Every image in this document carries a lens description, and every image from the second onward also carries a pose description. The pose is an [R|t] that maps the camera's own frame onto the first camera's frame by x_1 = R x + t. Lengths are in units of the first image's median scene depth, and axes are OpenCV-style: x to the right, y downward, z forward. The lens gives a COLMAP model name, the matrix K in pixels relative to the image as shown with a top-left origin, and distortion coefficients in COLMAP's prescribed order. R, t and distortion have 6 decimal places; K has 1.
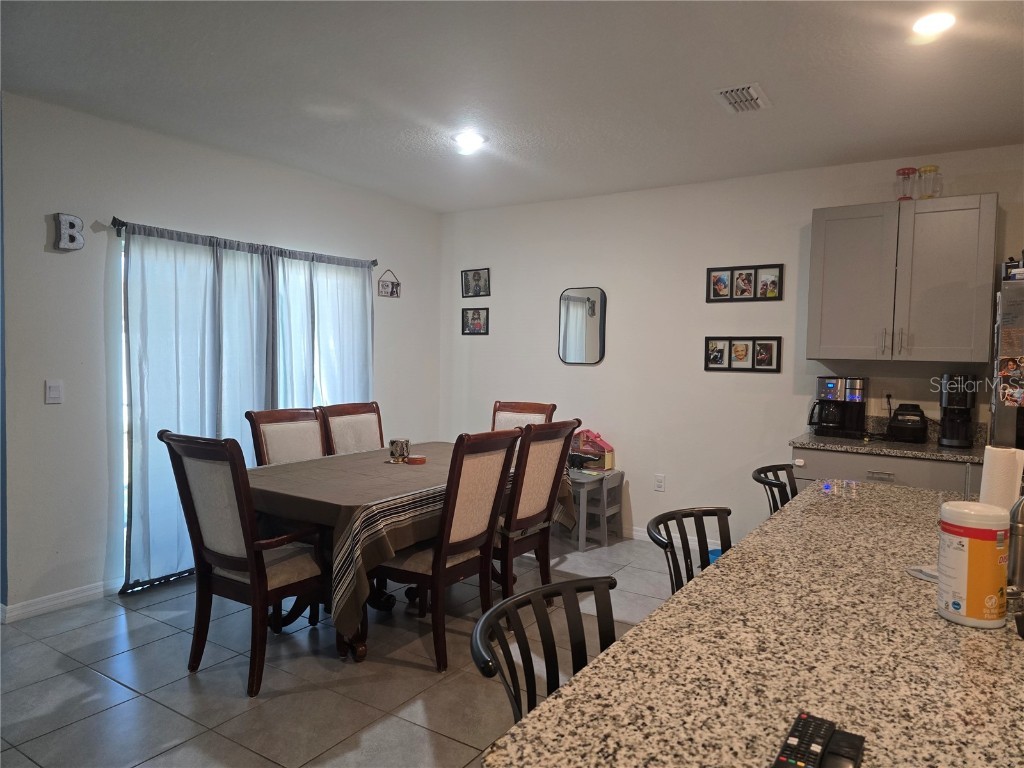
lens RADIAL K [[691.6, 0, 516.0], [0, 691.6, 383.6], [0, 0, 1]] dist [0.062665, -0.040659]
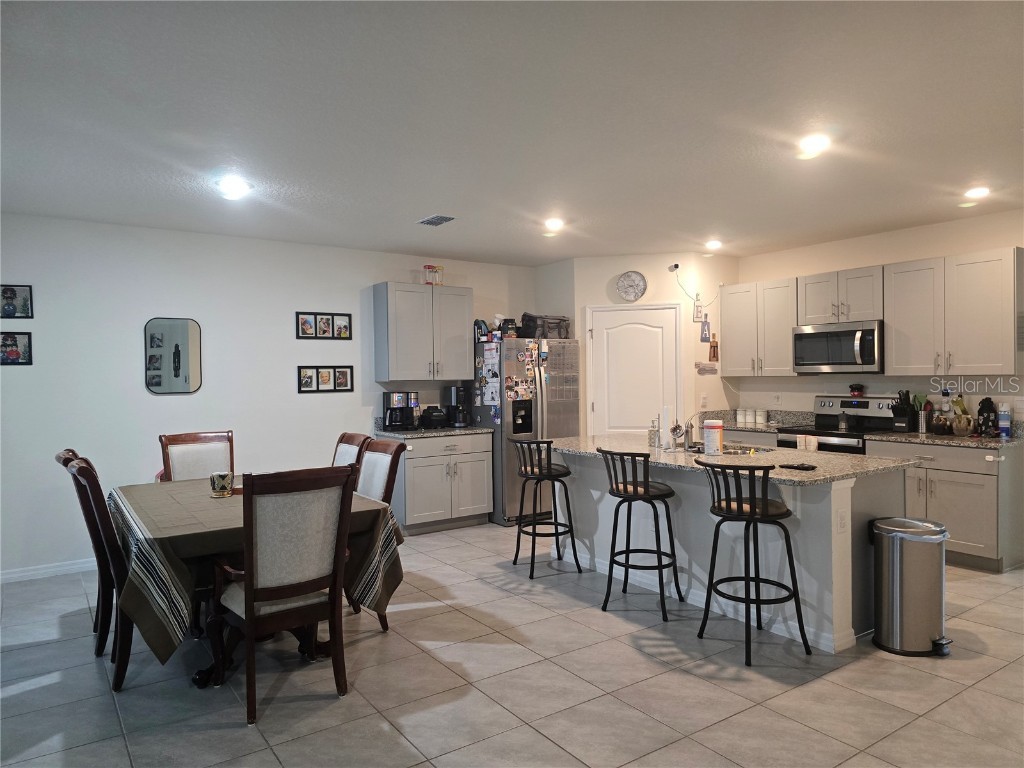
lens RADIAL K [[691.6, 0, 511.7], [0, 691.6, 390.3], [0, 0, 1]] dist [0.062665, -0.040659]
pose [[0.368547, -0.044052, 0.928565, -0.900312], [0.062415, 0.997795, 0.022564, -0.033889], [-0.927512, 0.049640, 0.370484, 0.220715]]
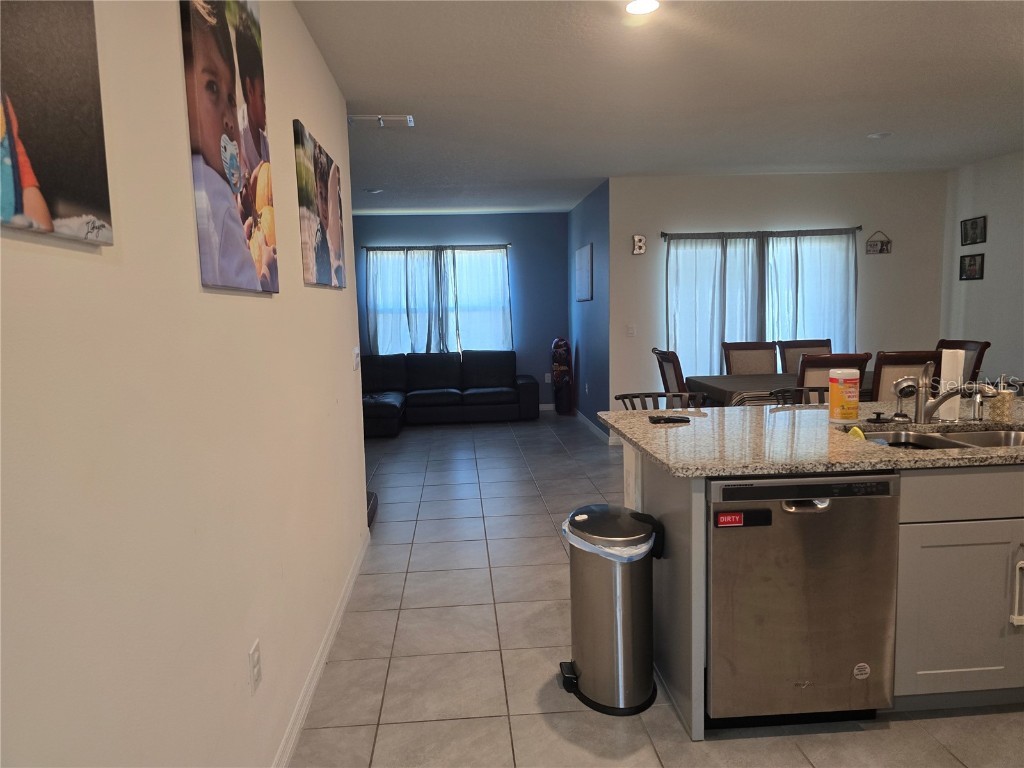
lens RADIAL K [[691.6, 0, 510.1], [0, 691.6, 381.3], [0, 0, 1]] dist [0.062665, -0.040659]
pose [[0.615245, 0.053625, -0.786510, 0.547660], [-0.001508, 0.997762, 0.066848, 0.021720], [0.788335, -0.039942, 0.613949, -0.361678]]
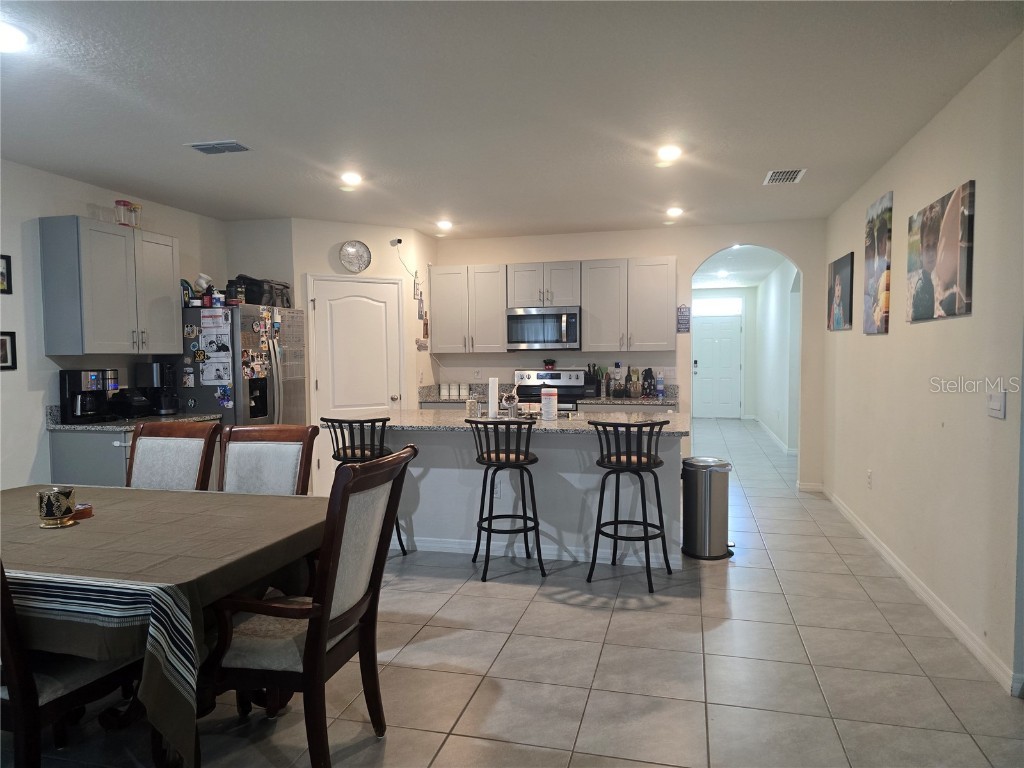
lens RADIAL K [[691.6, 0, 515.6], [0, 691.6, 385.4], [0, 0, 1]] dist [0.062665, -0.040659]
pose [[-0.332689, -0.058771, 0.941203, -0.870798], [0.047188, 0.995768, 0.078858, -0.043499], [-0.941855, 0.070649, -0.328508, 0.767446]]
